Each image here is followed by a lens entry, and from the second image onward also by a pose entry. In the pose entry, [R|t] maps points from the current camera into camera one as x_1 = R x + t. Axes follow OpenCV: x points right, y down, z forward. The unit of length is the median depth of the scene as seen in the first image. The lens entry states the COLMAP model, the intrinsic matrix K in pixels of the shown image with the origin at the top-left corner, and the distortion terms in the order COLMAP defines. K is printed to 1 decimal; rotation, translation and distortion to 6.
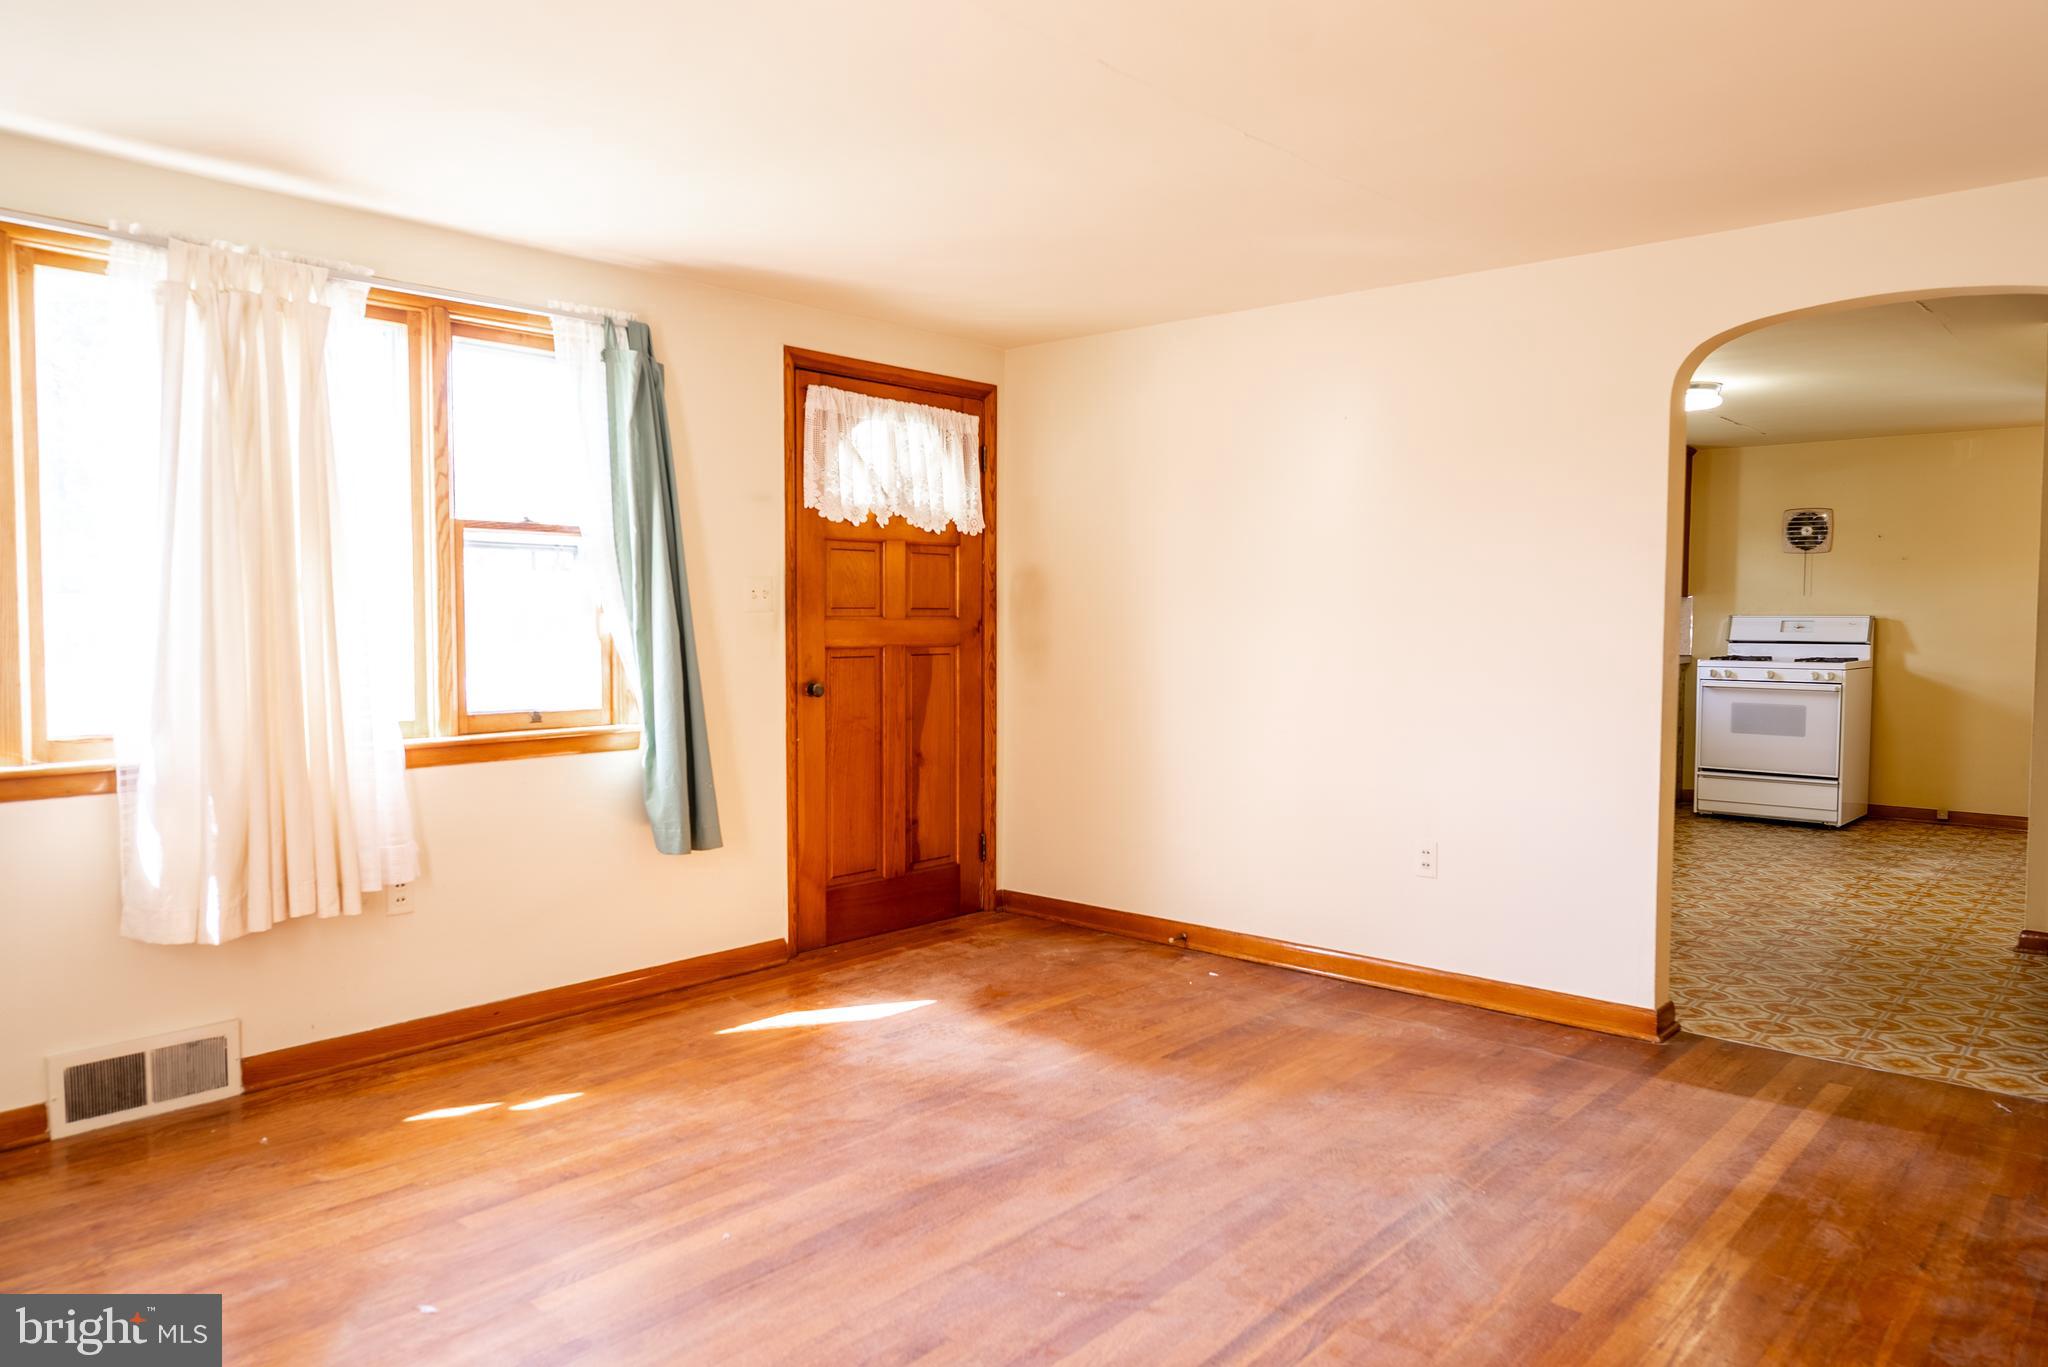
lens RADIAL K [[1366.3, 0, 1040.1], [0, 1366.3, 681.1], [0, 0, 1]] dist [-0.007767, -0.001543]
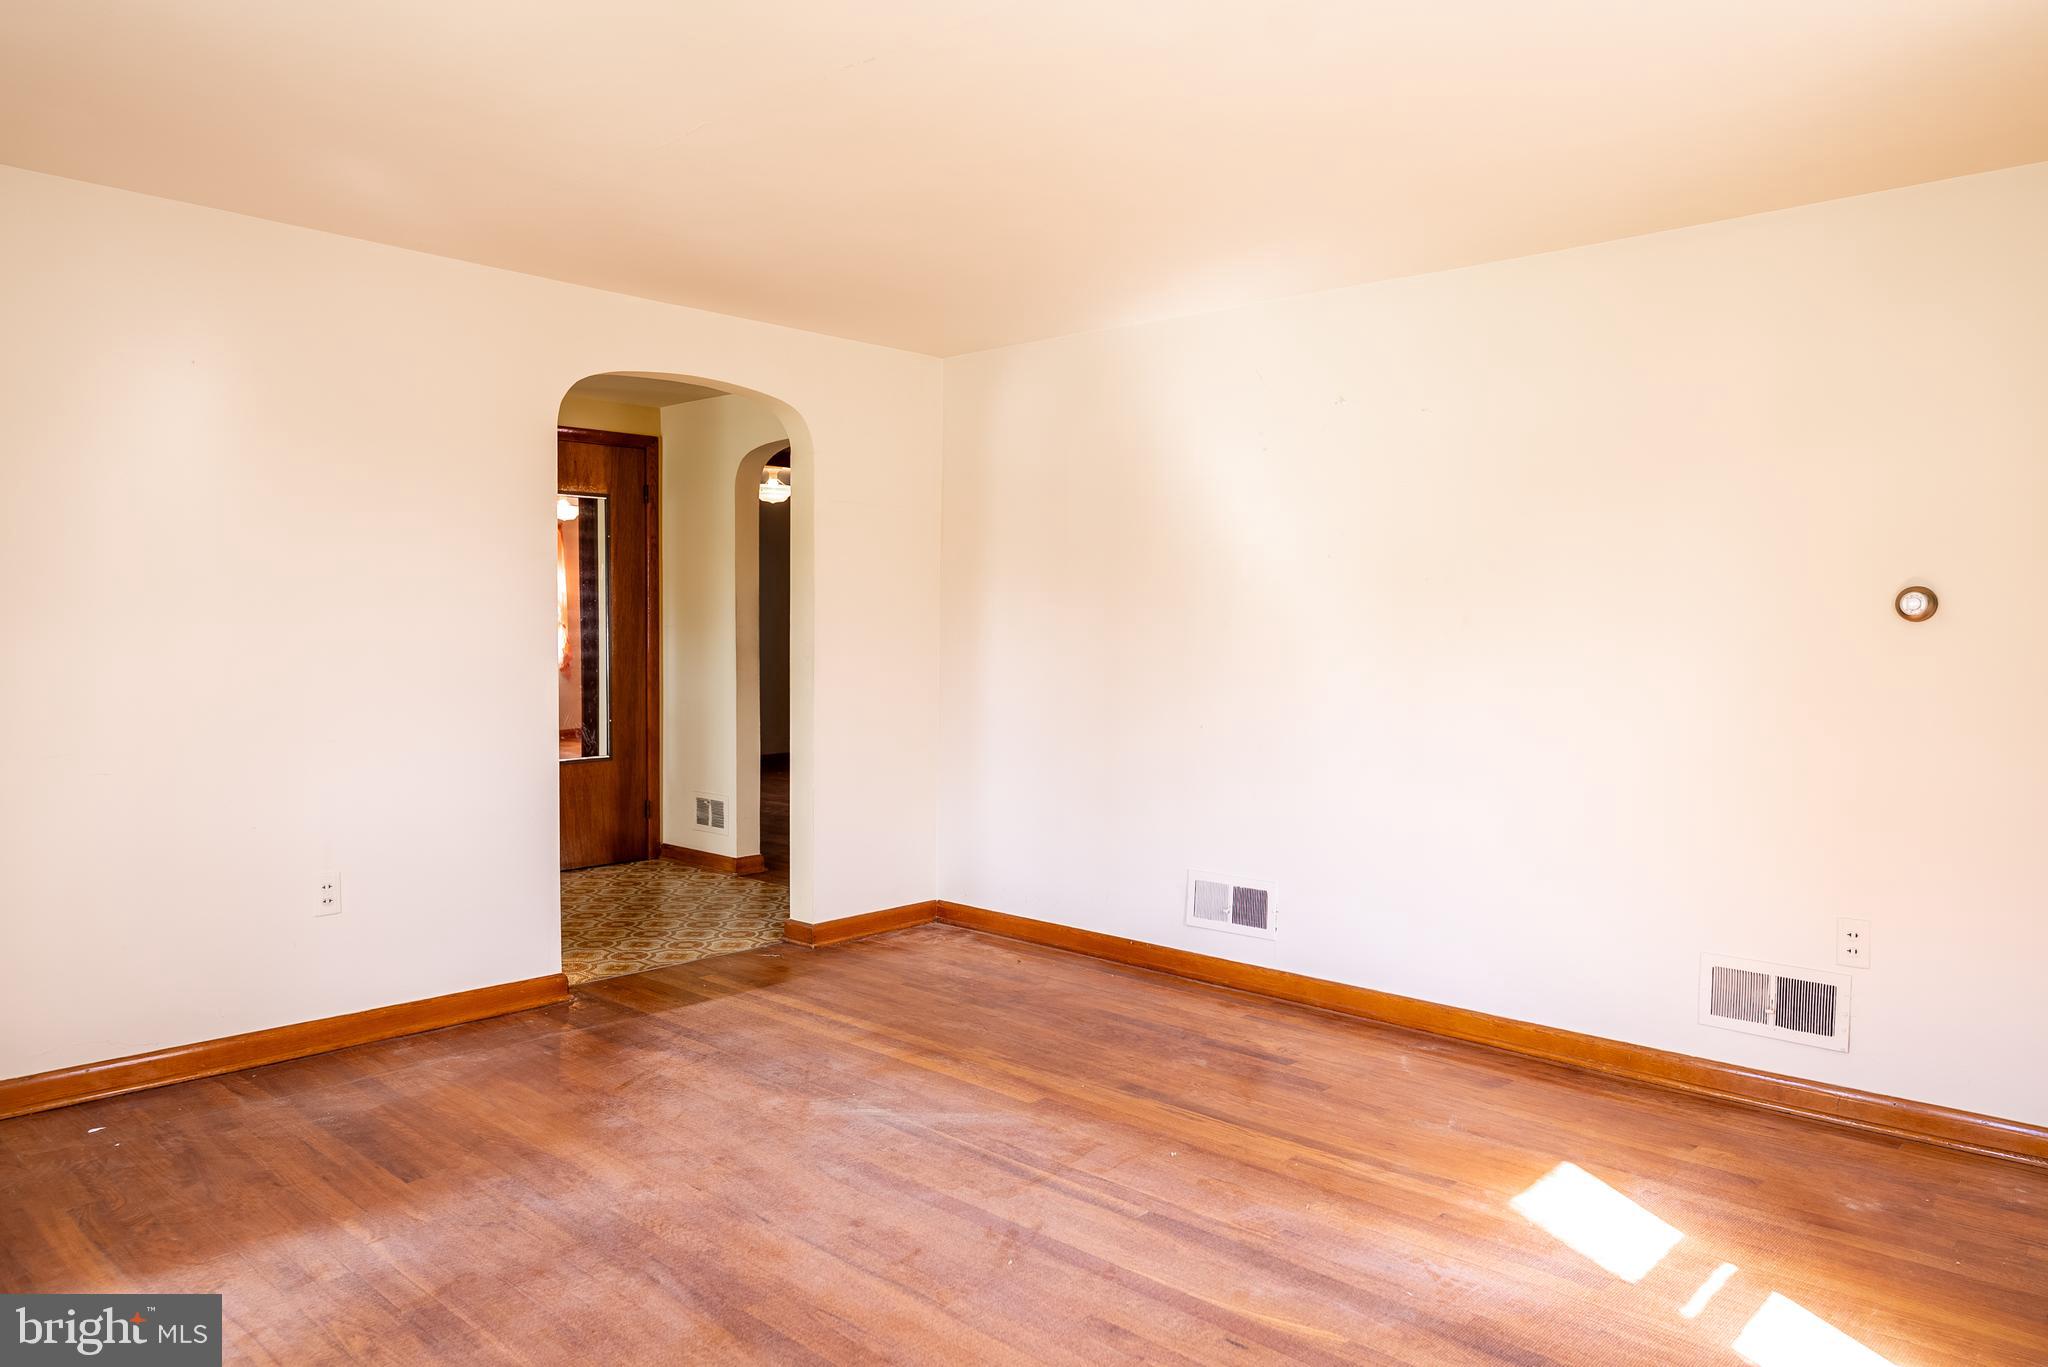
lens RADIAL K [[1366.3, 0, 1040.1], [0, 1366.3, 681.1], [0, 0, 1]] dist [-0.007767, -0.001543]
pose [[0.022151, -0.046690, 0.998664, -0.671278], [0.041016, 0.998110, 0.045754, -0.030232], [-0.998913, 0.039948, 0.024024, 0.617015]]
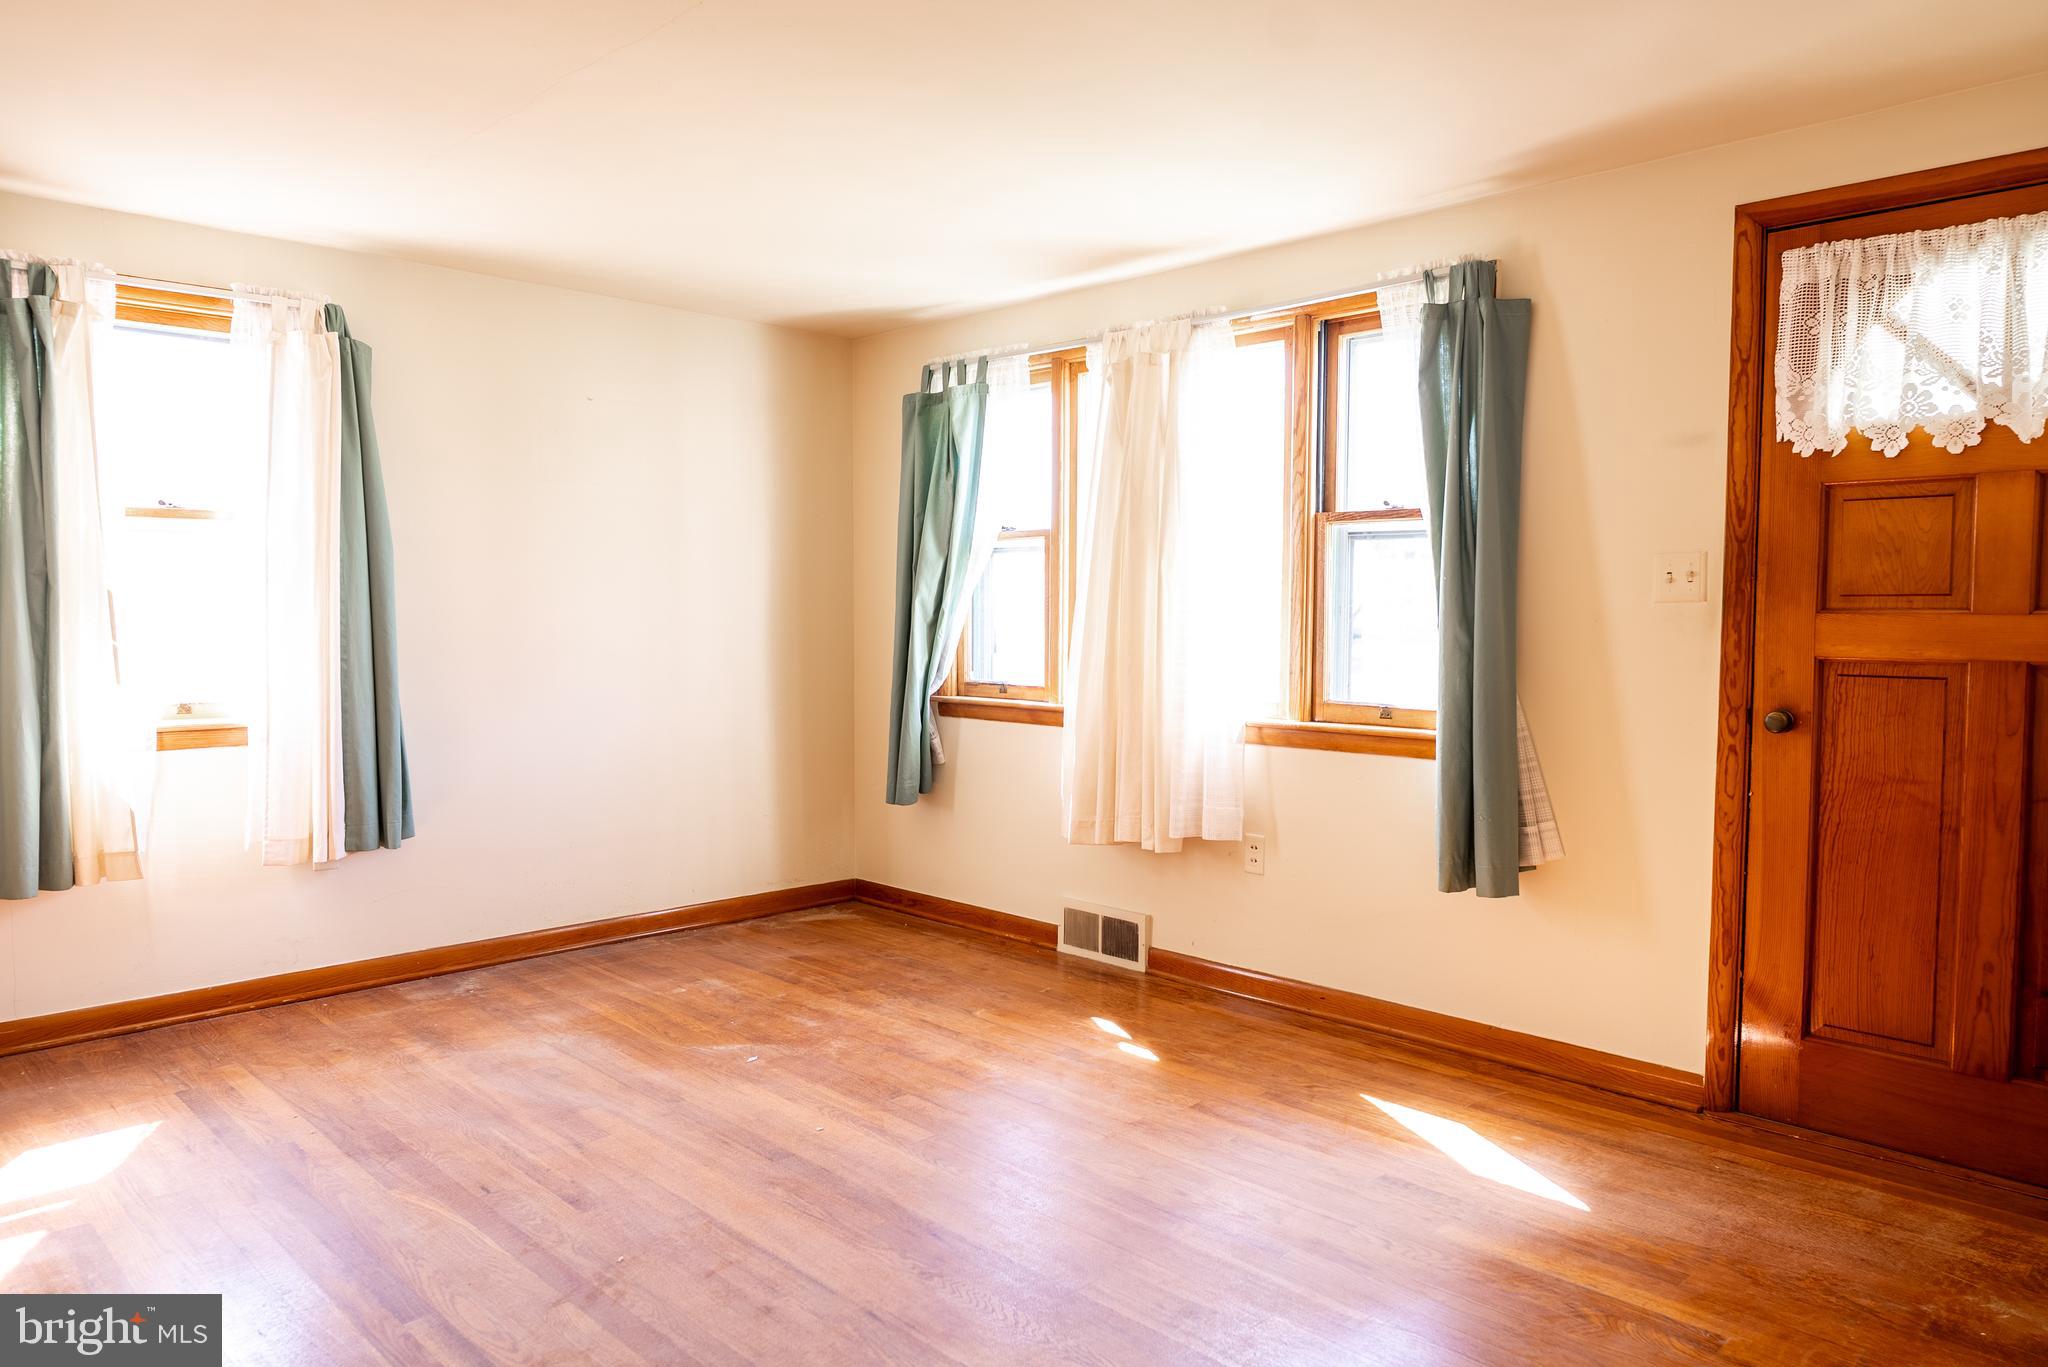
lens RADIAL K [[1366.3, 0, 1040.1], [0, 1366.3, 681.1], [0, 0, 1]] dist [-0.007767, -0.001543]
pose [[-0.077011, 0.048460, -0.995852, 0.652830], [-0.055580, 0.997056, 0.052817, -0.035644], [0.995480, 0.059417, -0.074091, 0.900601]]
